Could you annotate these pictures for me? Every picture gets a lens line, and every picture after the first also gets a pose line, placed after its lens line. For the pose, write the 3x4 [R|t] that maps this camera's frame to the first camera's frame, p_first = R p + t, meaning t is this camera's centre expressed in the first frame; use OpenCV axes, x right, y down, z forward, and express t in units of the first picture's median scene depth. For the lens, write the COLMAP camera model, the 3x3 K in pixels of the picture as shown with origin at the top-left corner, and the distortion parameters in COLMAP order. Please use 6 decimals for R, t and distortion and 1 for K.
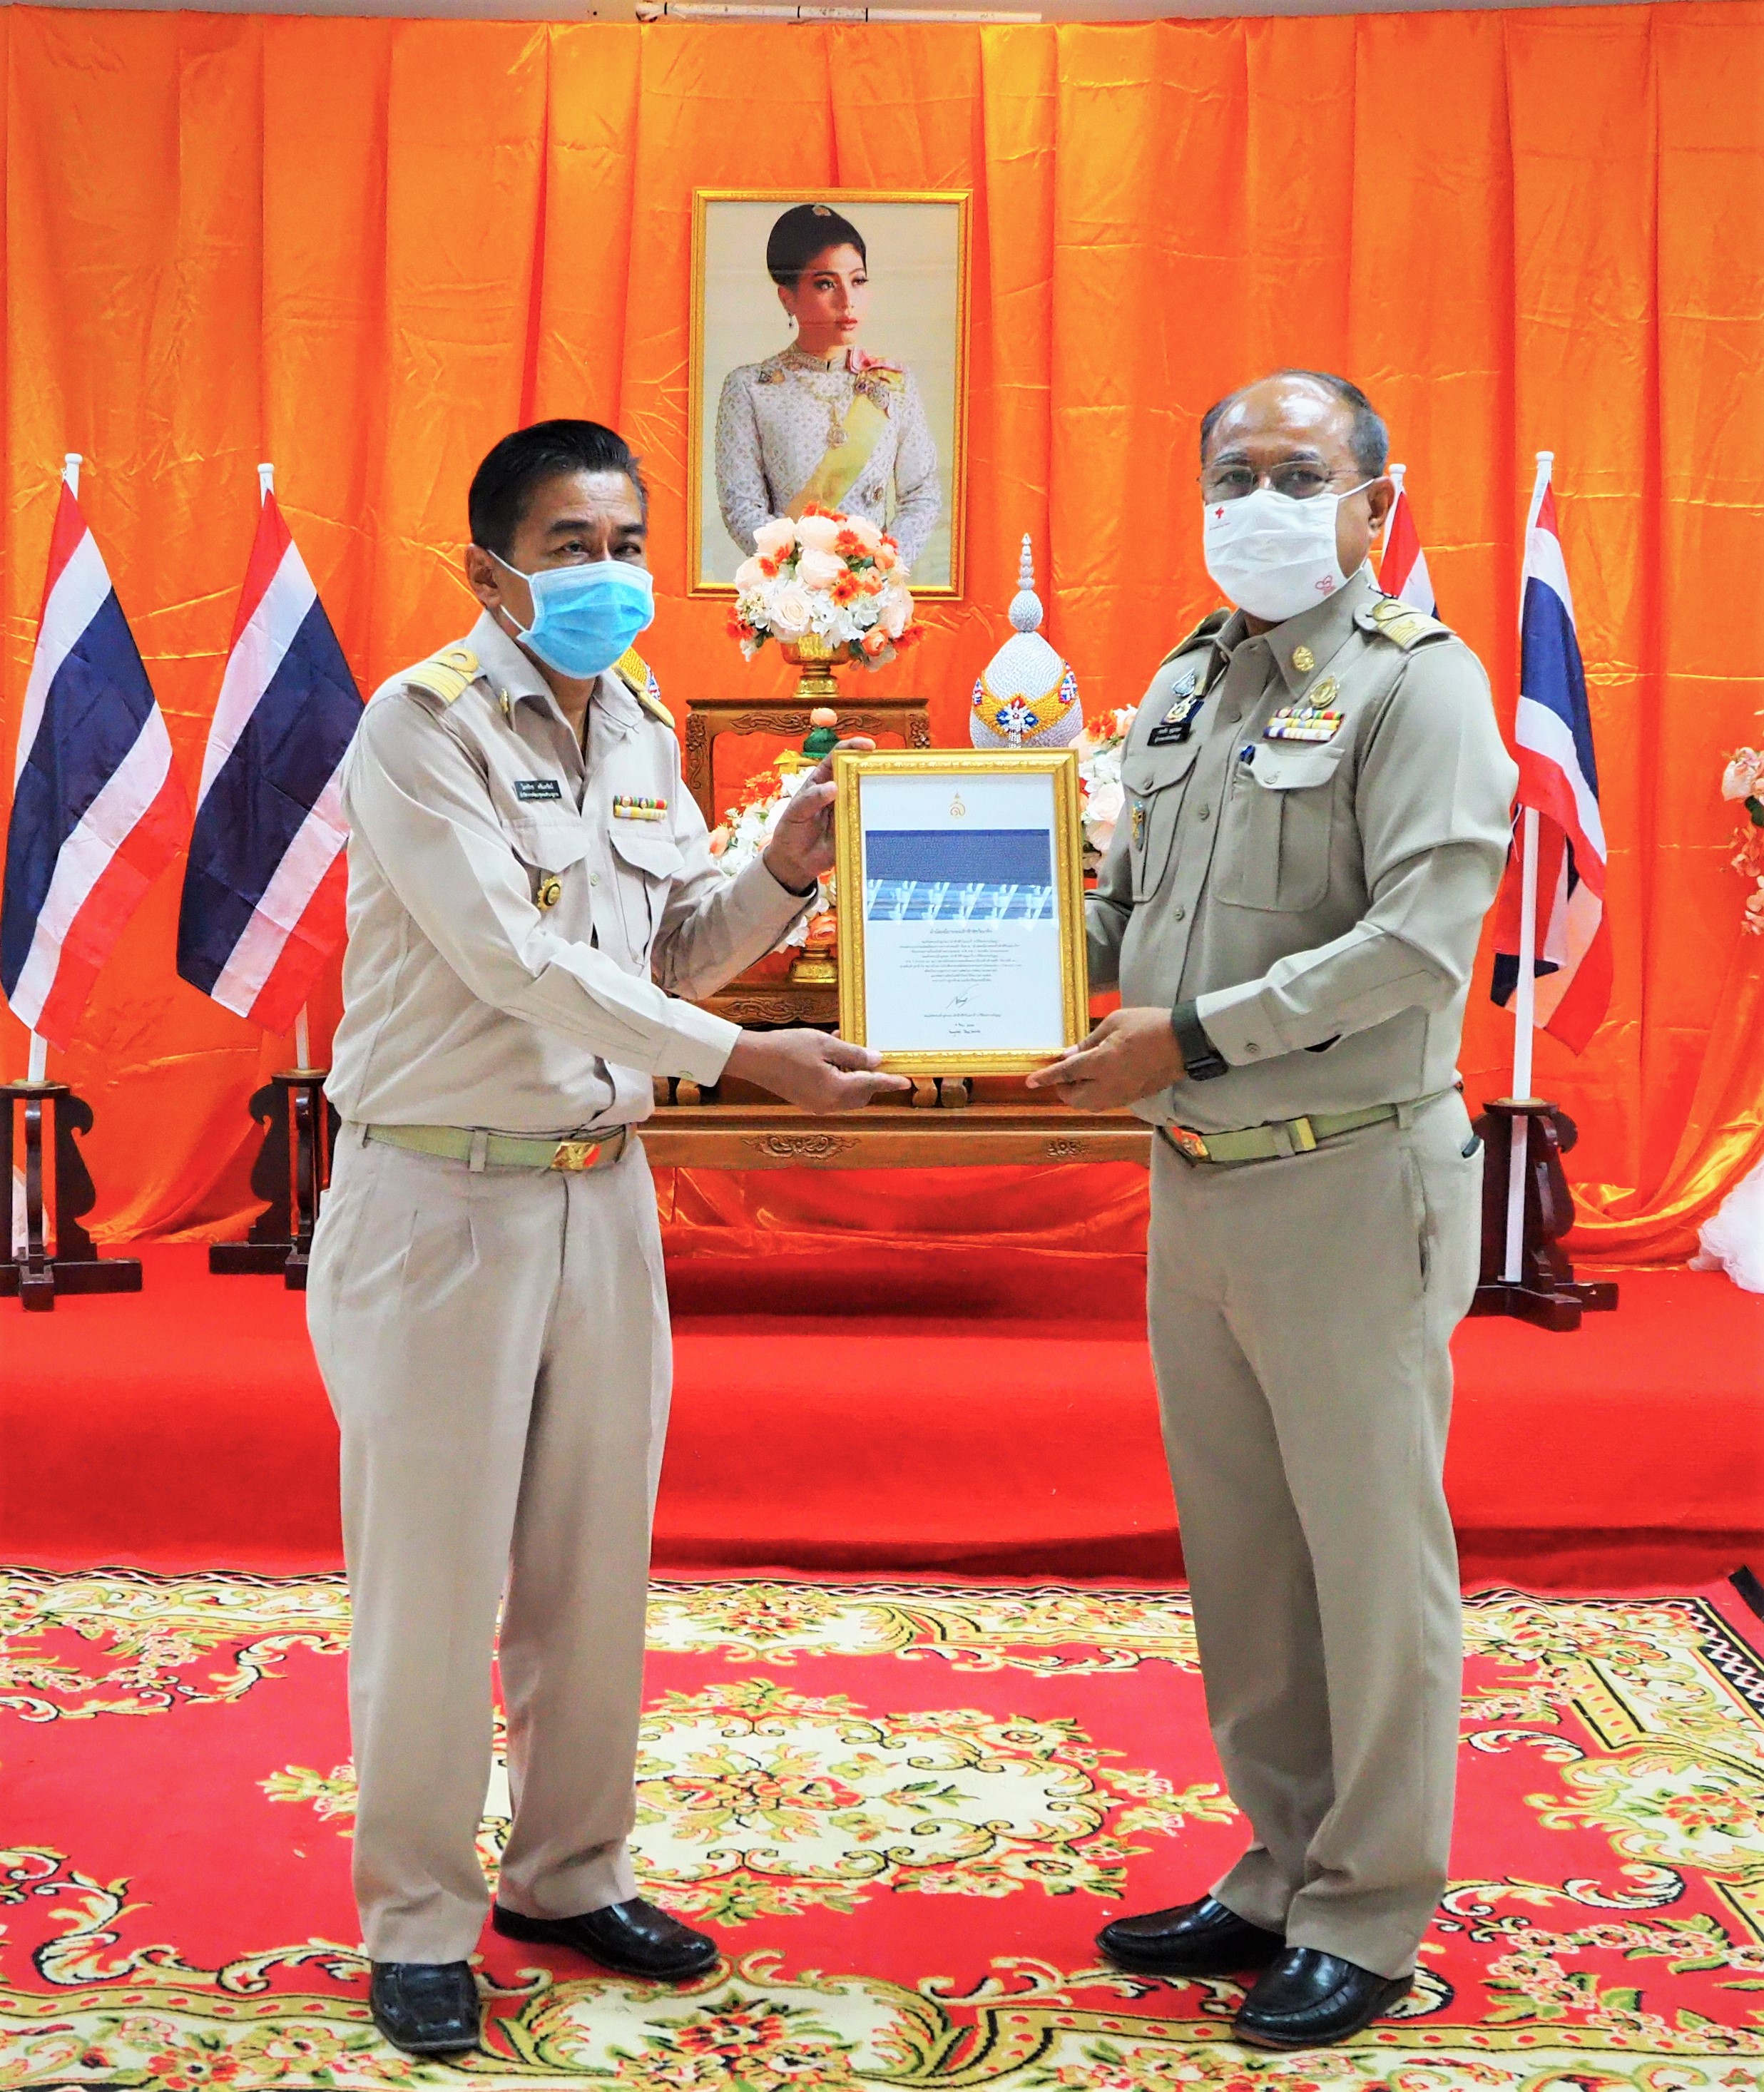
lens RADIAL K [[3104.0, 0, 707.7], [0, 3104.0, 995.4], [0, 0, 1]] dist [-0.036762, -0.001382]
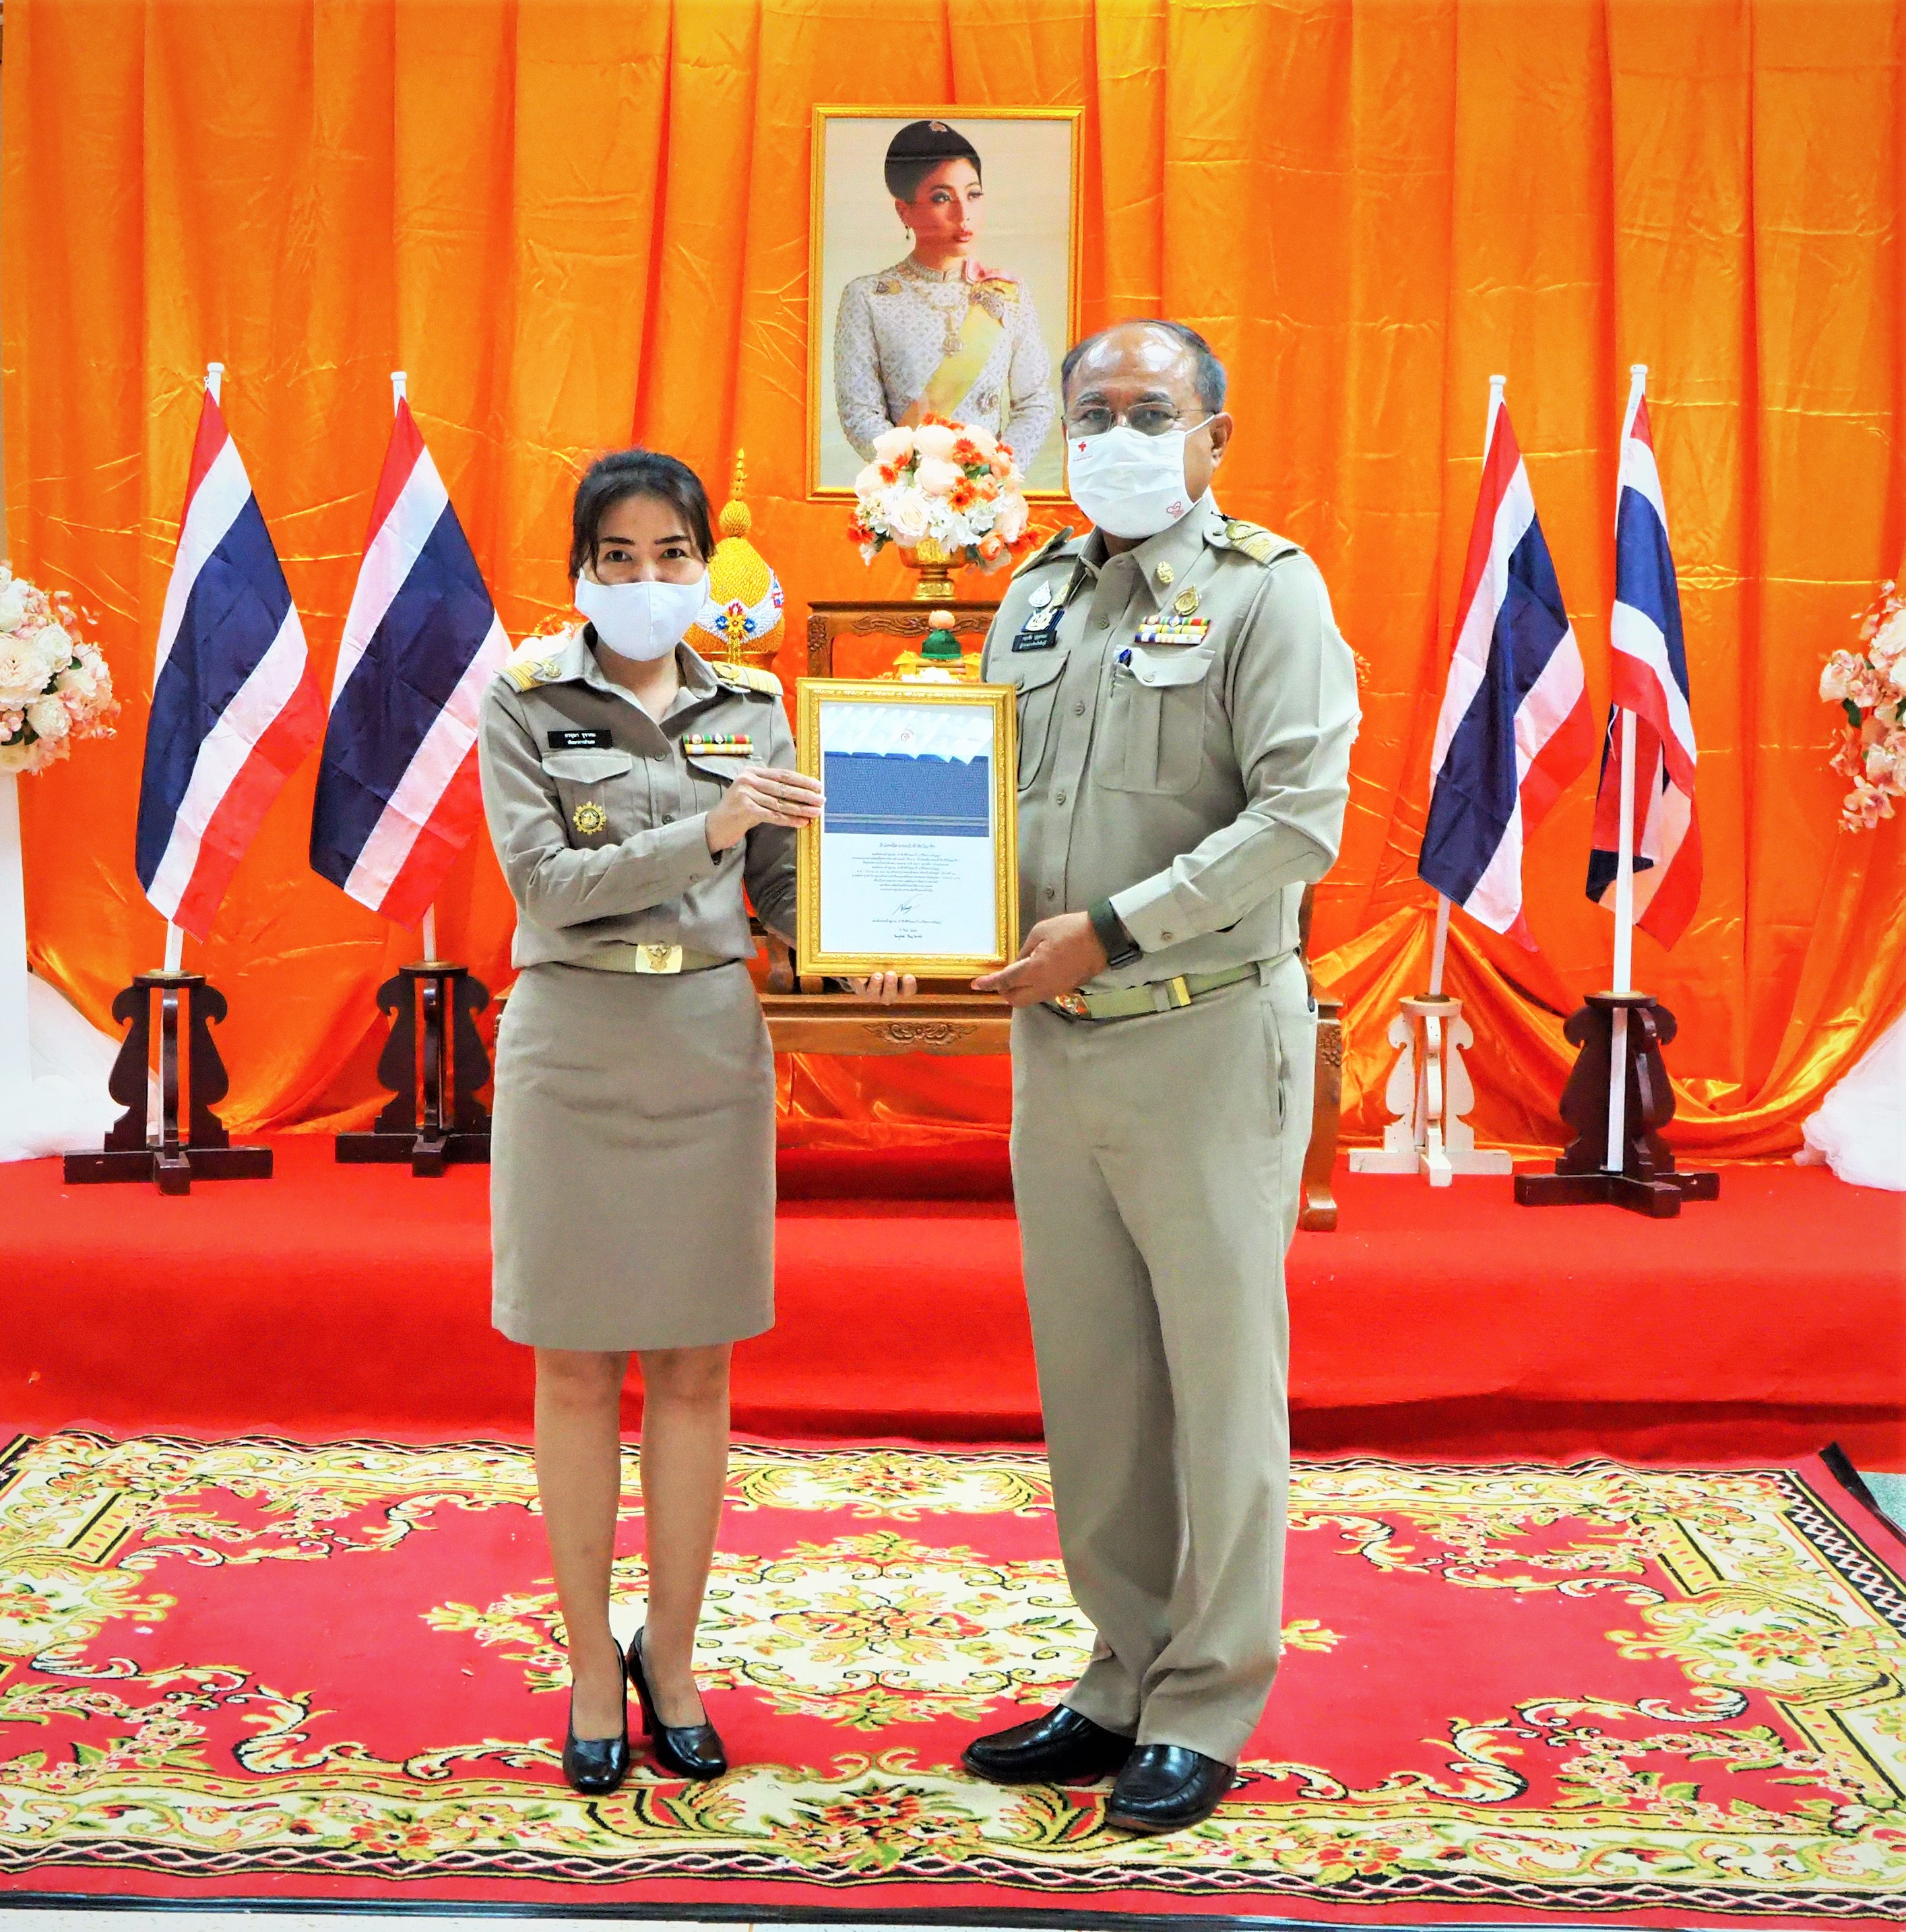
lens RADIAL K [[3411.2, 0, 790.5], [0, 3411.2, 750.9], [0, 0, 1]] dist [-0.007018, -0.011334]
pose [[0.999996, 0.002995, -0.000108, -0.015180], [-0.002996, 0.998889, -0.047022, 0.009095], [-0.000033, 0.047022, 0.998894, -0.158512]]
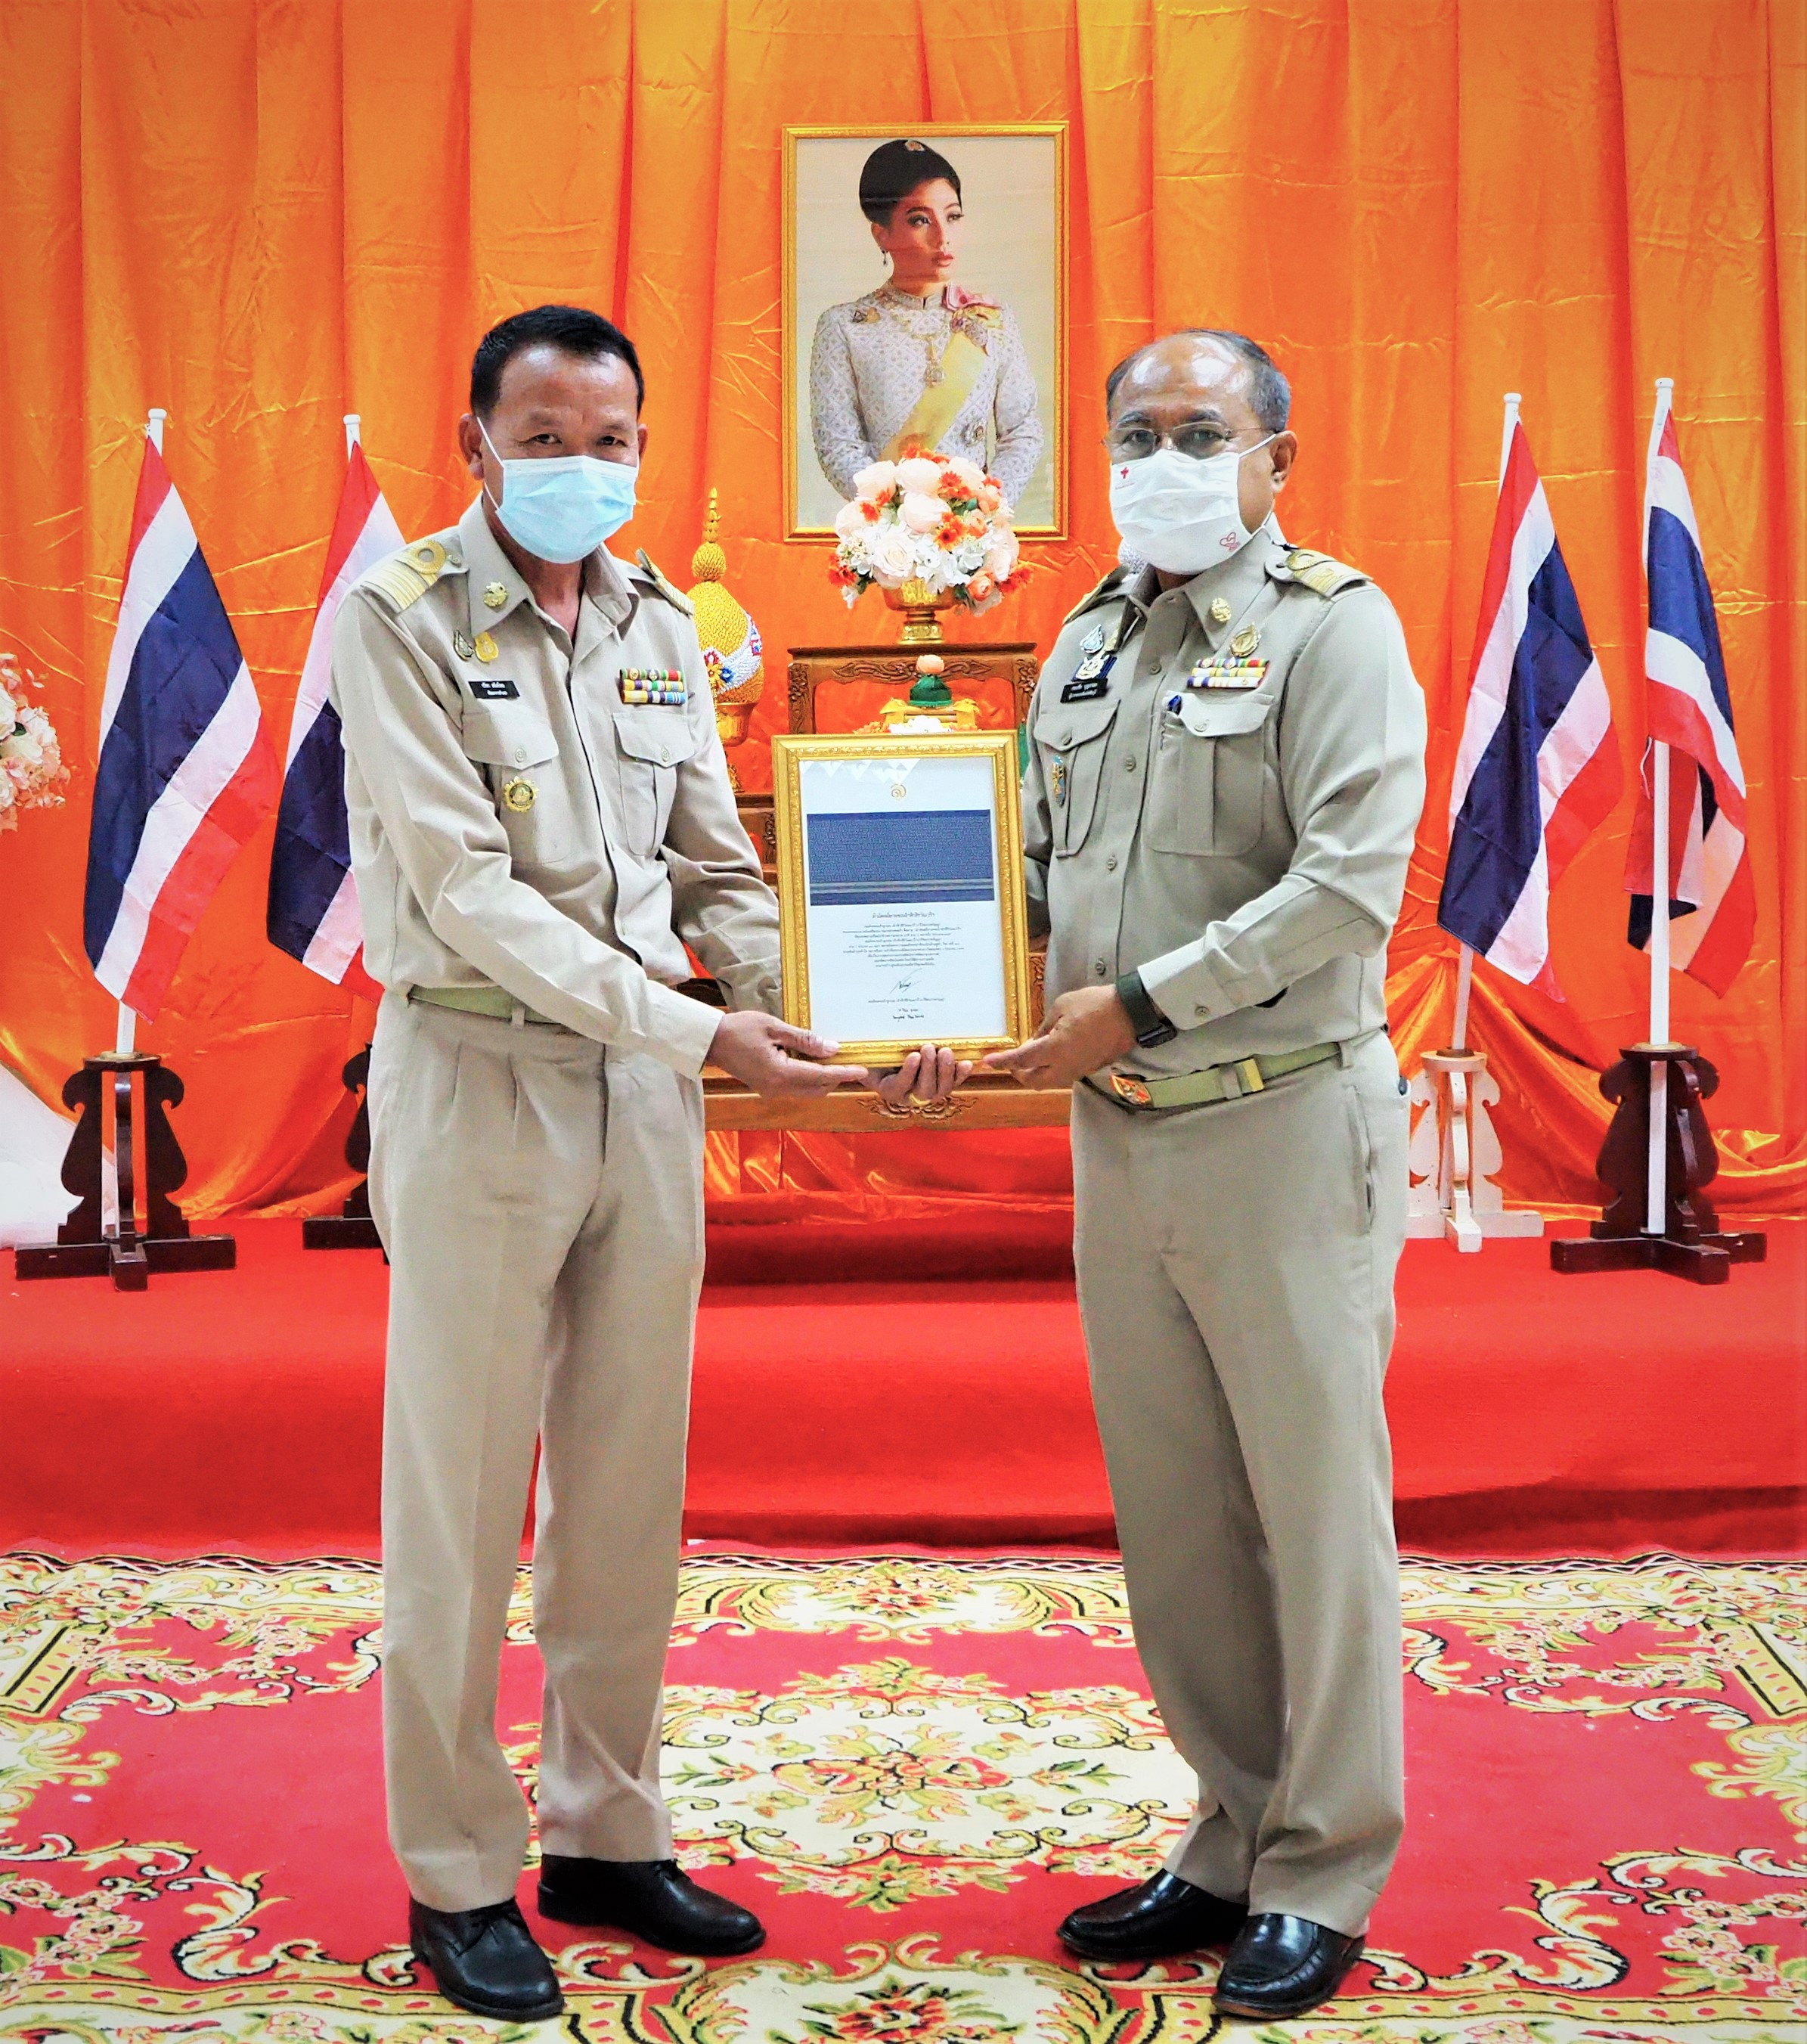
lens RADIAL K [[3282.1, 0, 750.9], [0, 3282.1, 804.4], [0, 0, 1]] dist [-0.023994, -0.035670]
pose [[0.999808, -0.018425, -0.006743, -0.015278], [0.018117, 0.998905, -0.043128, -0.002685], [0.007530, 0.042998, 0.999047, -0.033249]]
